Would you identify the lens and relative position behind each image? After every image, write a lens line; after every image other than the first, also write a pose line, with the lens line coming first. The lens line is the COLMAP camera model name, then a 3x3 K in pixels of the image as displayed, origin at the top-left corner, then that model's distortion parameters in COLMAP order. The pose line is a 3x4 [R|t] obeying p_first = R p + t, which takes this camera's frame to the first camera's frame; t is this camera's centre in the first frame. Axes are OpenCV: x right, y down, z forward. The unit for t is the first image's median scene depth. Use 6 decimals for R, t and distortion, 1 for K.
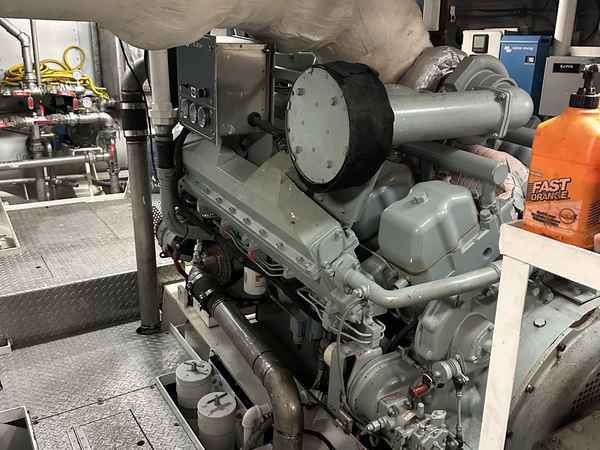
lens RADIAL K [[554.4, 0, 299.0], [0, 554.4, 216.1], [0, 0, 1]] dist [0.159274, -0.301597]
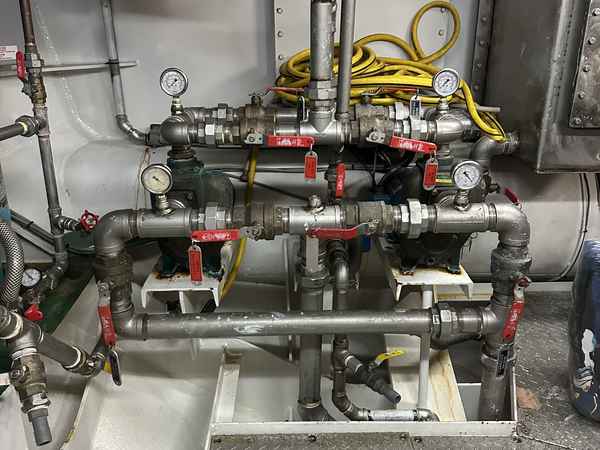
lens RADIAL K [[554.4, 0, 299.0], [0, 554.4, 216.1], [0, 0, 1]] dist [0.159274, -0.301597]
pose [[0.860087, 0.160521, -0.484235, -0.293355], [-0.134344, 0.986970, 0.088555, -0.189822], [0.492141, -0.011111, 0.870445, 0.661707]]
